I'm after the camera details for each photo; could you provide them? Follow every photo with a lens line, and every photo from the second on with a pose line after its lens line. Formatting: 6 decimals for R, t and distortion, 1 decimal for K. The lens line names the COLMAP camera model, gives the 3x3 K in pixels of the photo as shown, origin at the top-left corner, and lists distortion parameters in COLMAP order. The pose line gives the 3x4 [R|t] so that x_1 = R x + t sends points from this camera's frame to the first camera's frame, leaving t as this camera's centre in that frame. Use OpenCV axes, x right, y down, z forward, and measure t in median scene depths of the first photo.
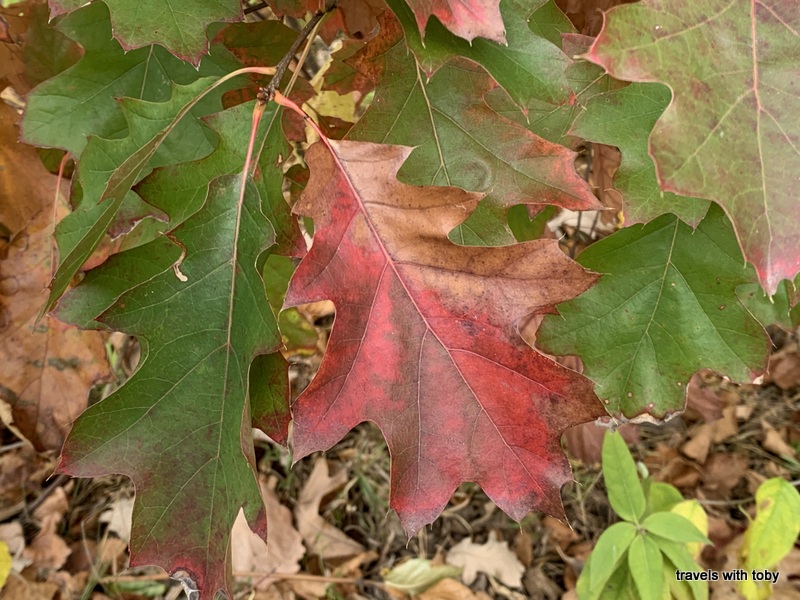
lens RADIAL K [[1159.8, 0, 402.0], [0, 1159.8, 300.0], [0, 0, 1]] dist [0.085246, 0.000000]
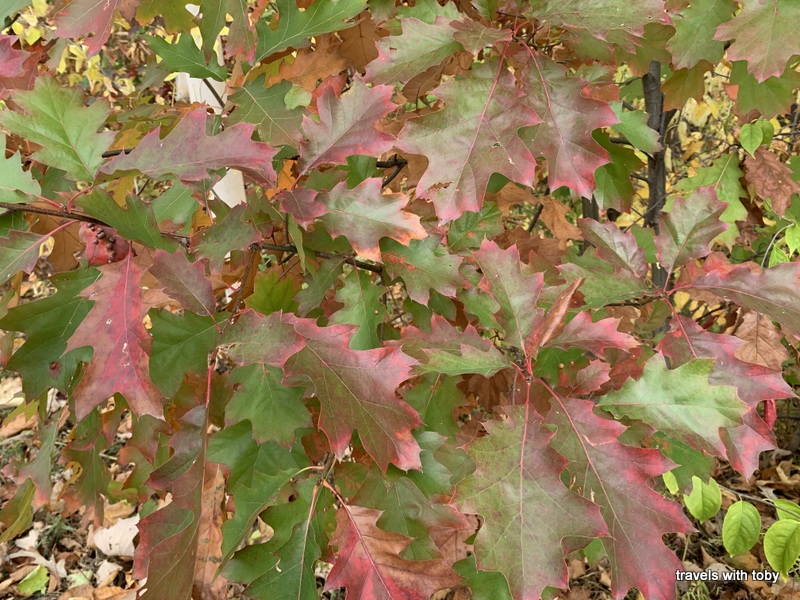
lens RADIAL K [[701.0, 0, 396.2], [0, 701.0, 299.7], [0, 0, 1]] dist [0.013375, -0.002943]
pose [[0.999762, 0.000452, -0.021804, 0.063886], [-0.004530, 0.982283, -0.187347, -0.277912], [0.021333, 0.187401, 0.982052, -0.409143]]
